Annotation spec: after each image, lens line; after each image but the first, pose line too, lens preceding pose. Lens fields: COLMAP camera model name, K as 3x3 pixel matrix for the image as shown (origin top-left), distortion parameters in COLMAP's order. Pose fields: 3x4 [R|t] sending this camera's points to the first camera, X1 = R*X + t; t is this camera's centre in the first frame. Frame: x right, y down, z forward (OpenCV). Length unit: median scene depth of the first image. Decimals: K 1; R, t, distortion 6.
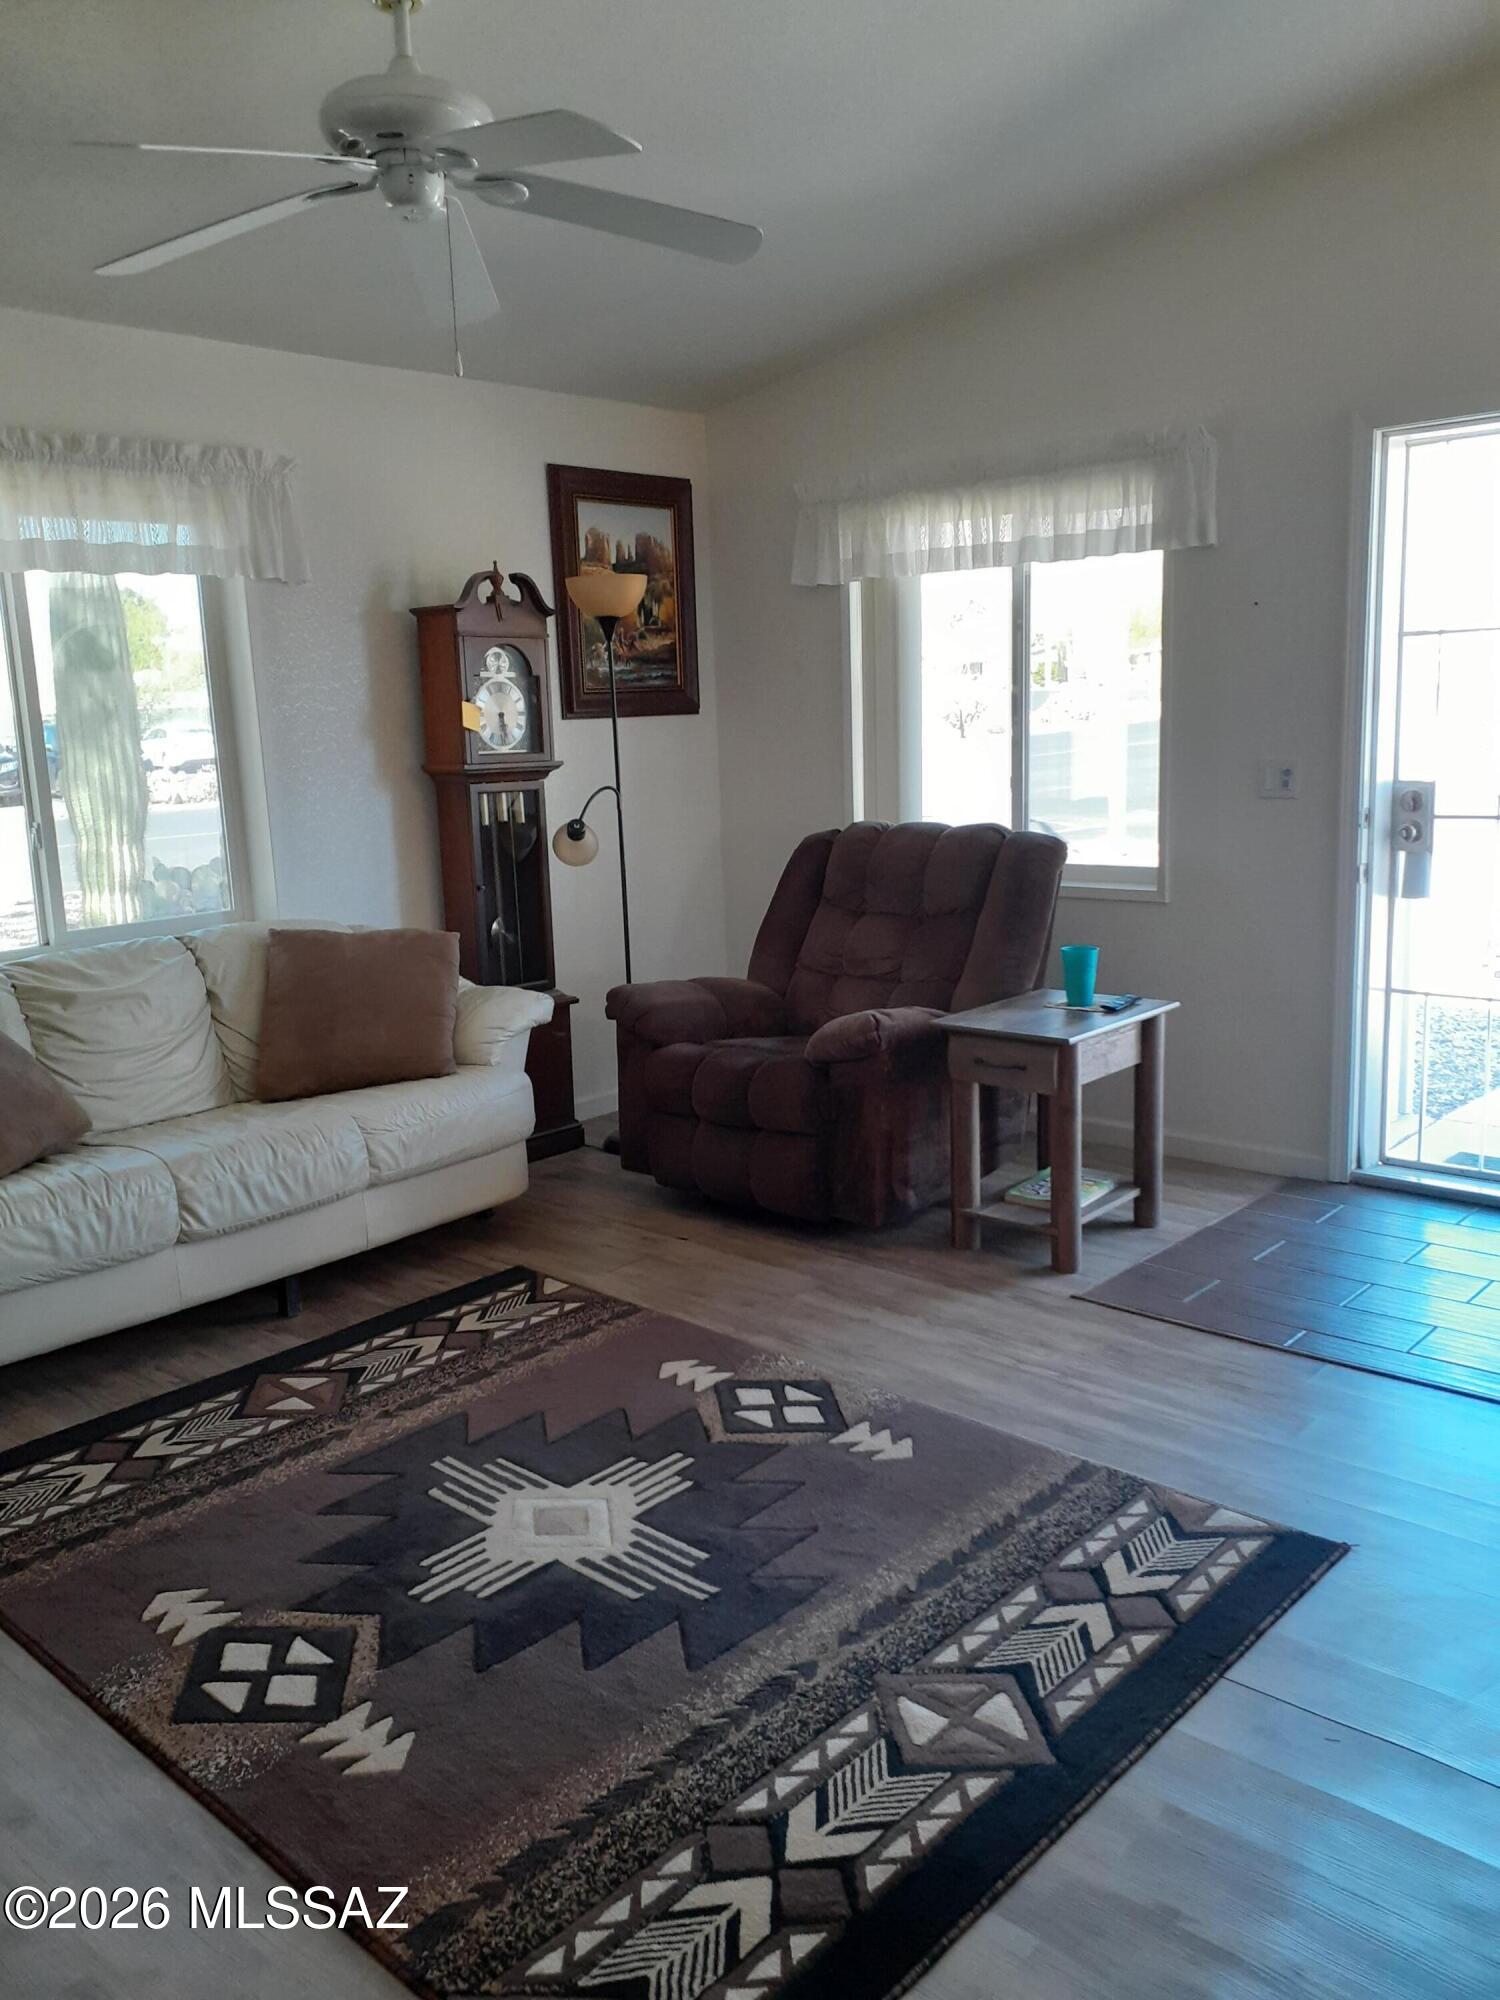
lens RADIAL K [[1594.7, 0, 749.8], [0, 1594.7, 994.3], [0, 0, 1]] dist [0.015863, -0.014804]
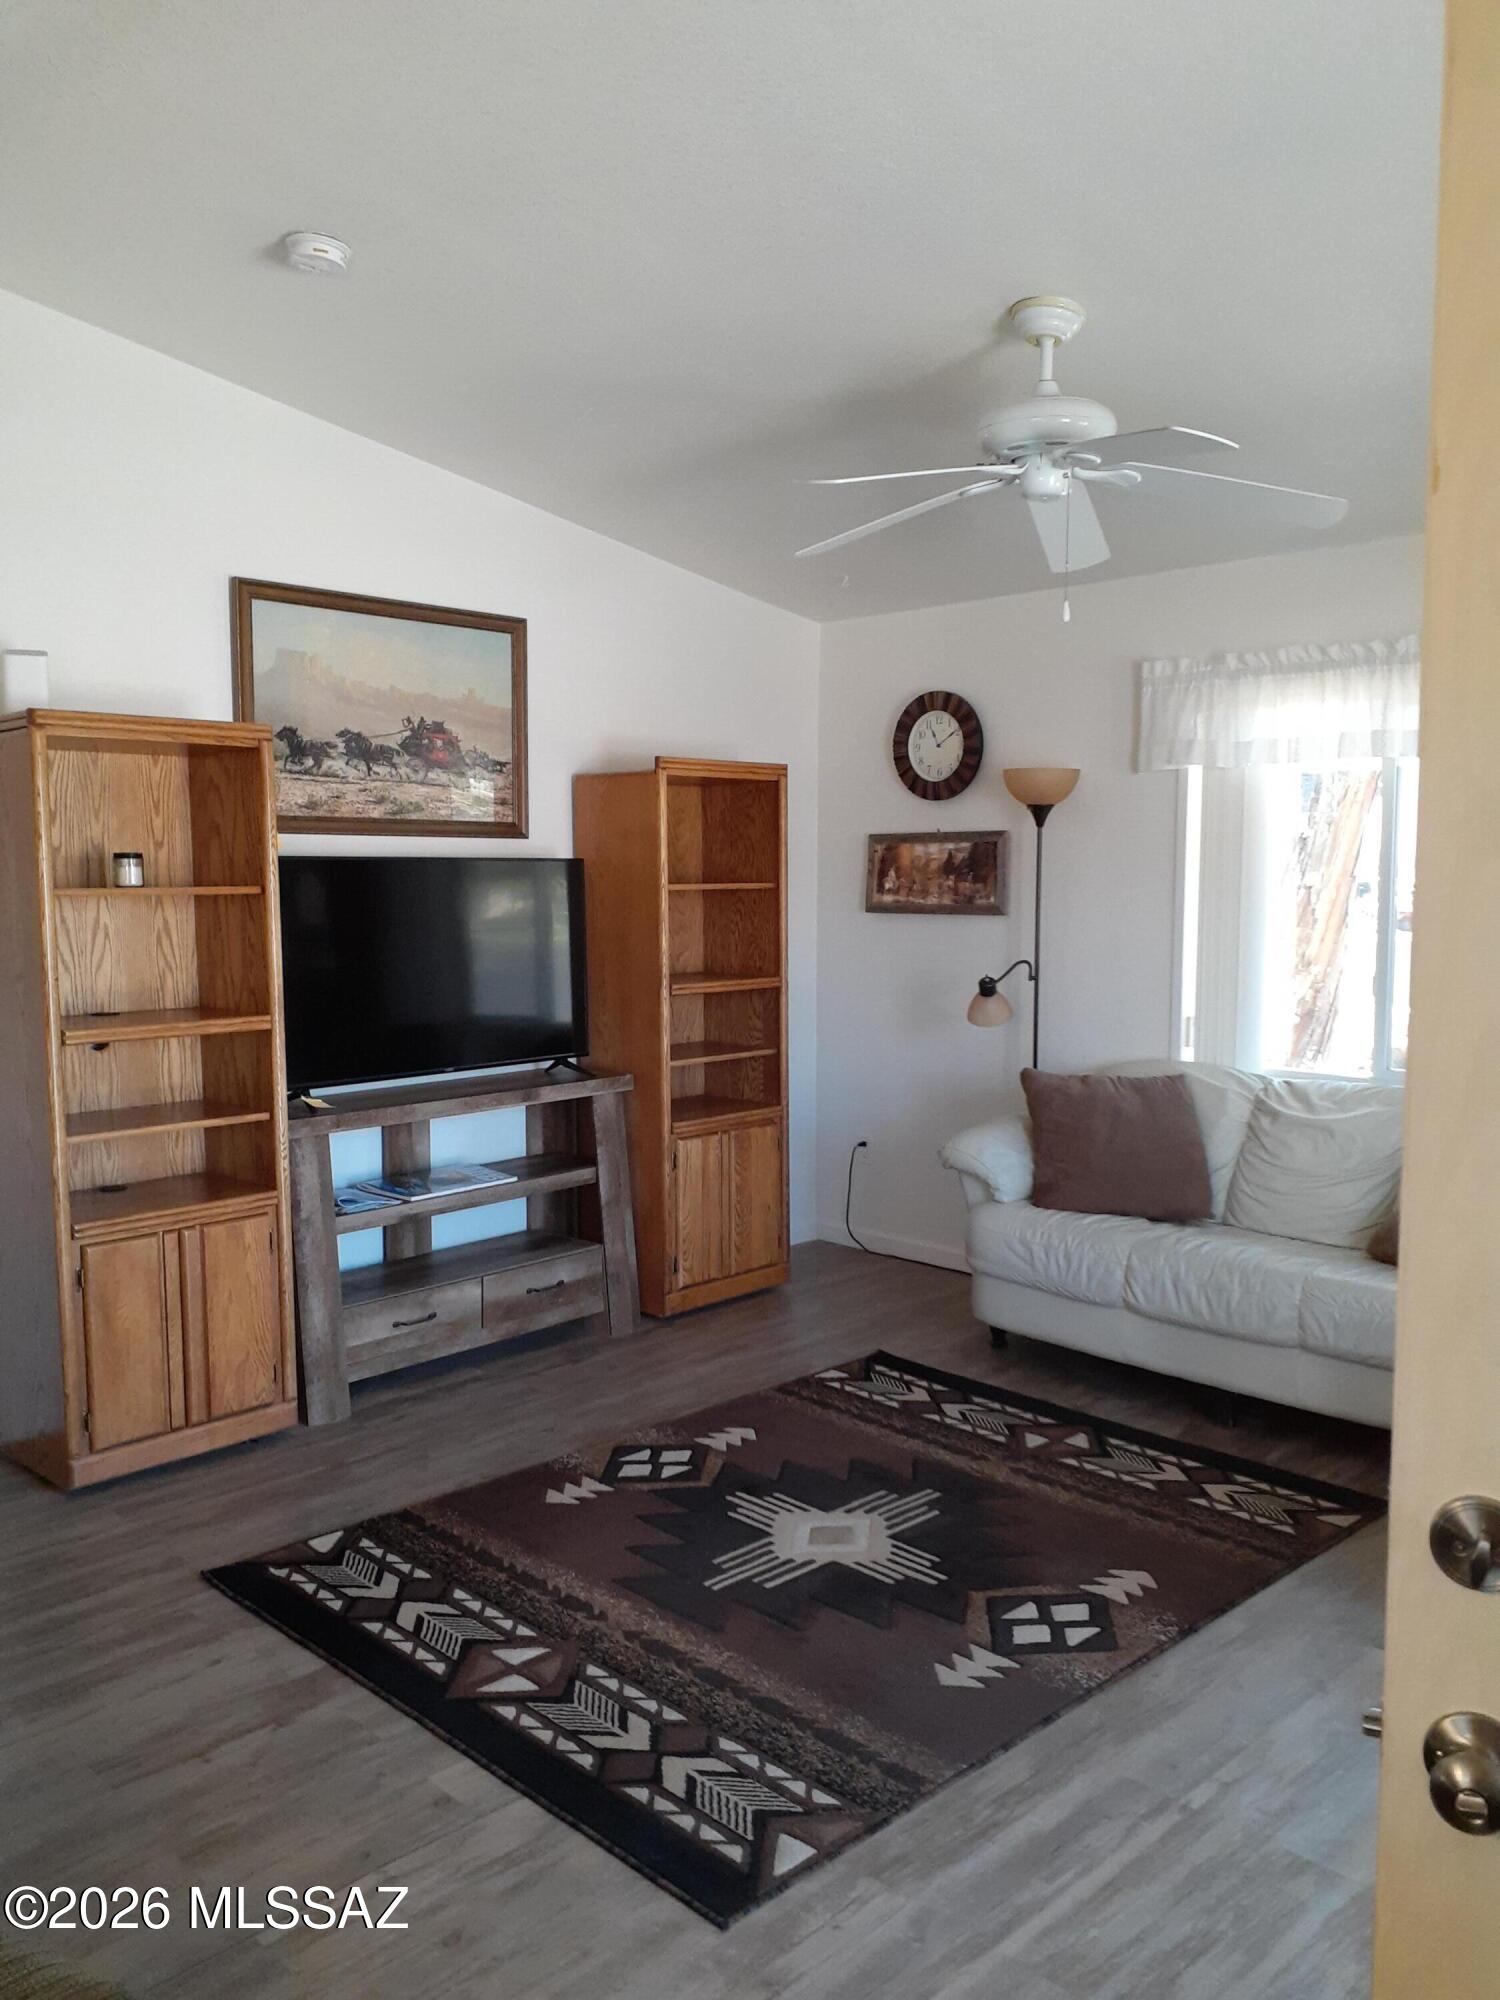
lens RADIAL K [[1594.7, 0, 752.7], [0, 1594.7, 1004.9], [0, 0, 1]] dist [0.015863, -0.014804]
pose [[-0.019413, 0.137432, -0.990321, 1.055097], [-0.192738, 0.971414, 0.138586, -0.236815], [0.981058, 0.193563, 0.007630, 0.828637]]
